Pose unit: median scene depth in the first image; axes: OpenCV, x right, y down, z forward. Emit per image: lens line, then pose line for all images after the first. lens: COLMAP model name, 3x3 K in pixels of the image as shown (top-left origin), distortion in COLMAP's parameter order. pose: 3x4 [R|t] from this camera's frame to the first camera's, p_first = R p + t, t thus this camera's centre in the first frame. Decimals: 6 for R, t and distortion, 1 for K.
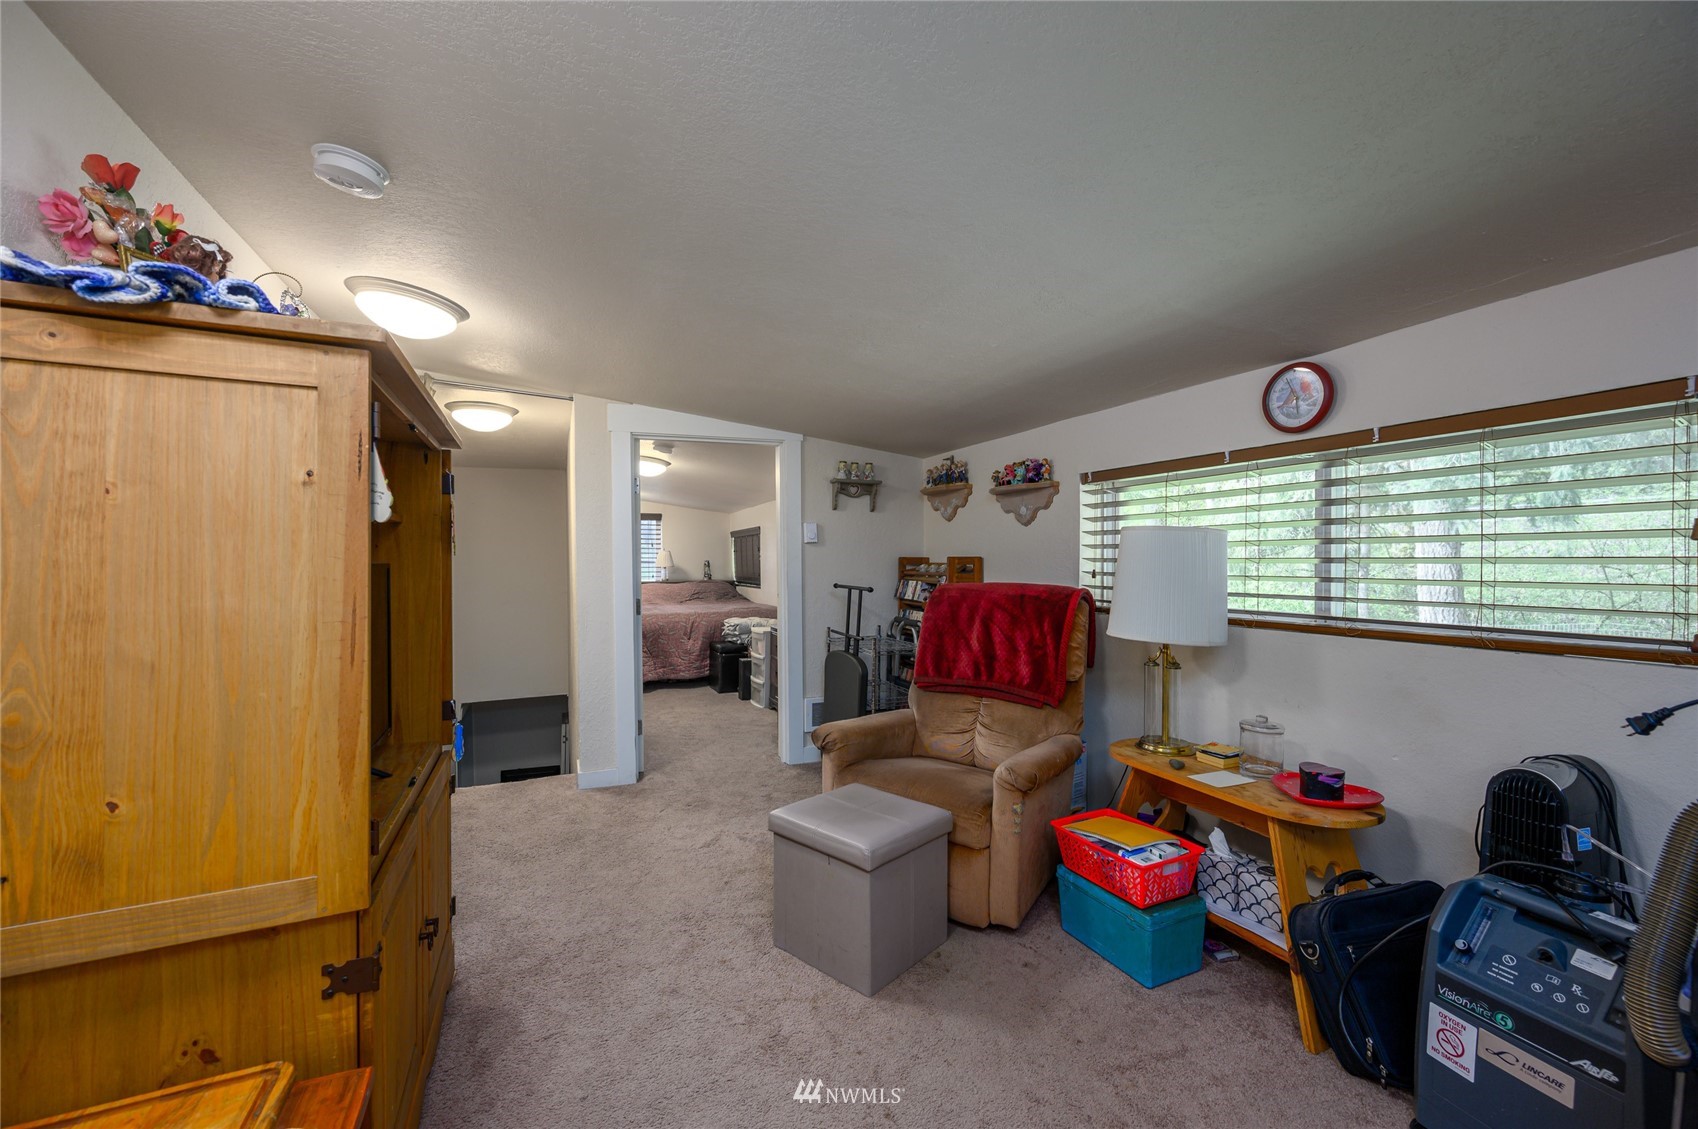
lens RADIAL K [[665.8, 0, 842.8], [0, 665.8, 569.6], [0, 0, 1]] dist [0.002364, 0.000093]
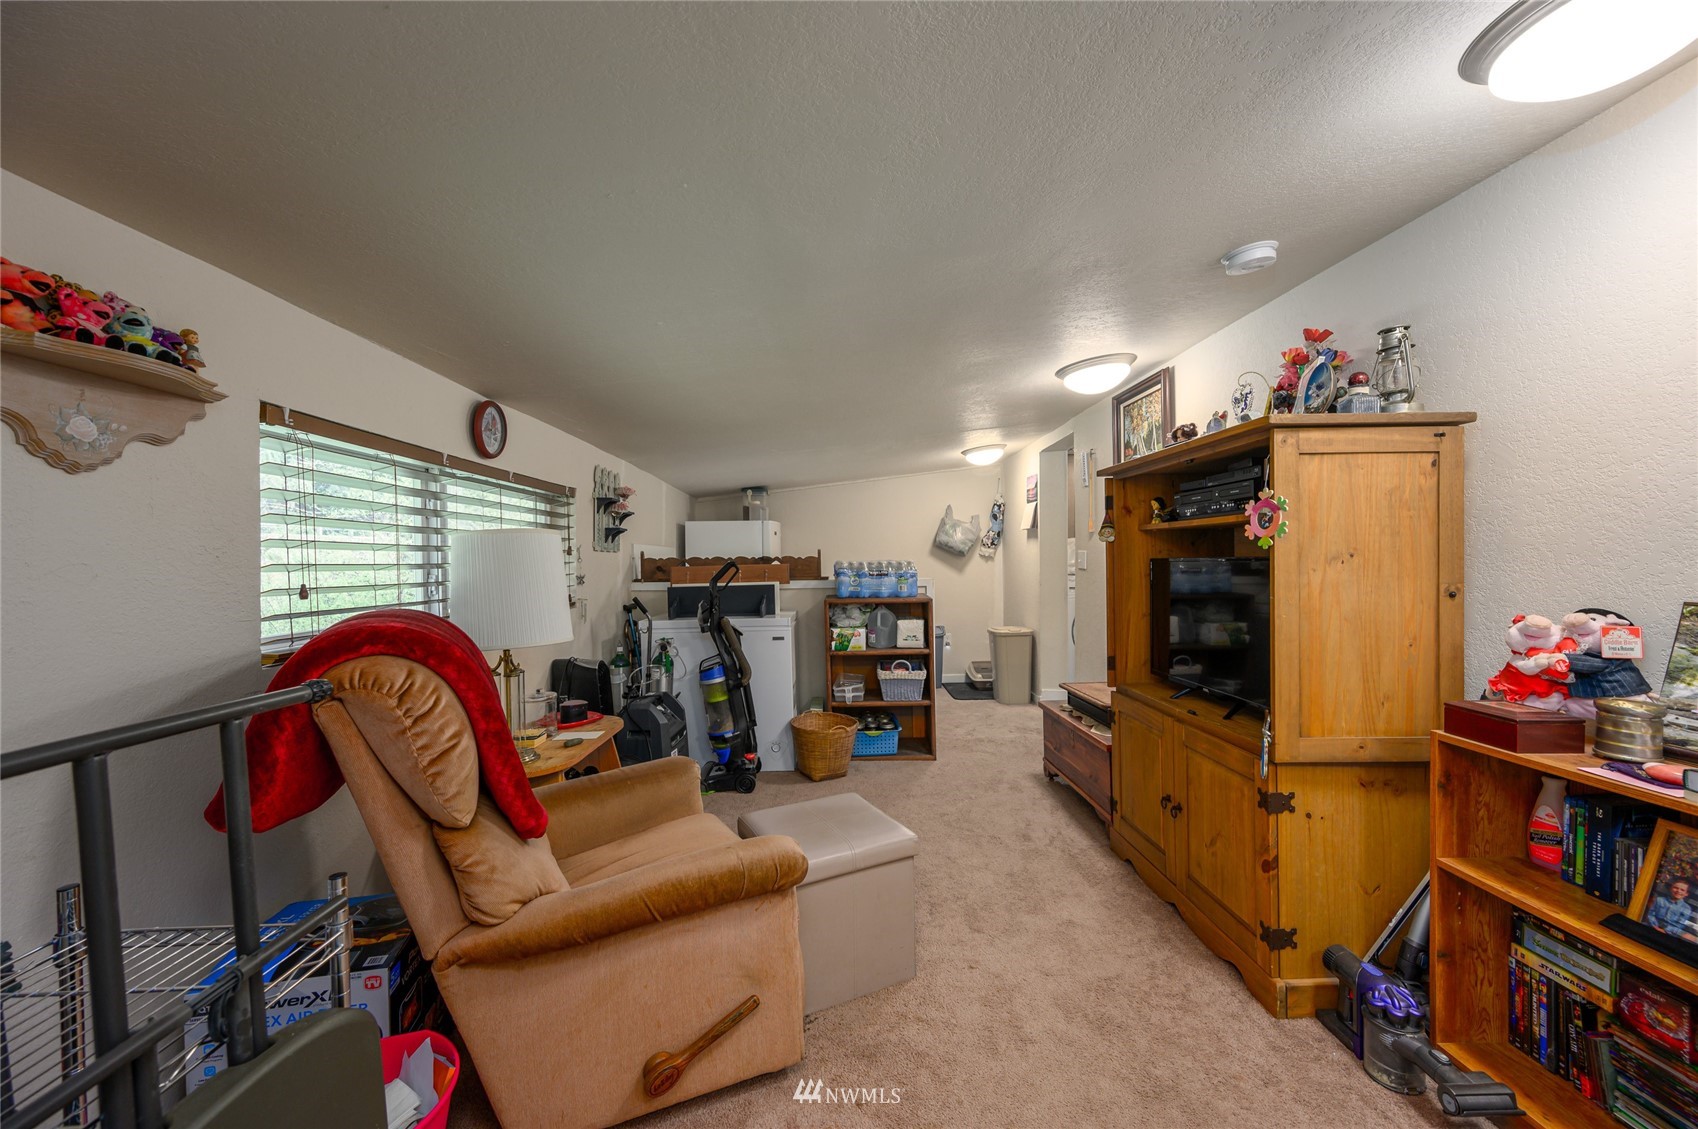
lens RADIAL K [[665.8, 0, 842.8], [0, 665.8, 569.6], [0, 0, 1]] dist [0.002364, 0.000093]
pose [[-0.919590, -0.001936, 0.392875, -0.089030], [0.009511, 0.999585, 0.027189, -0.007635], [-0.392765, 0.028739, -0.919190, 0.441724]]
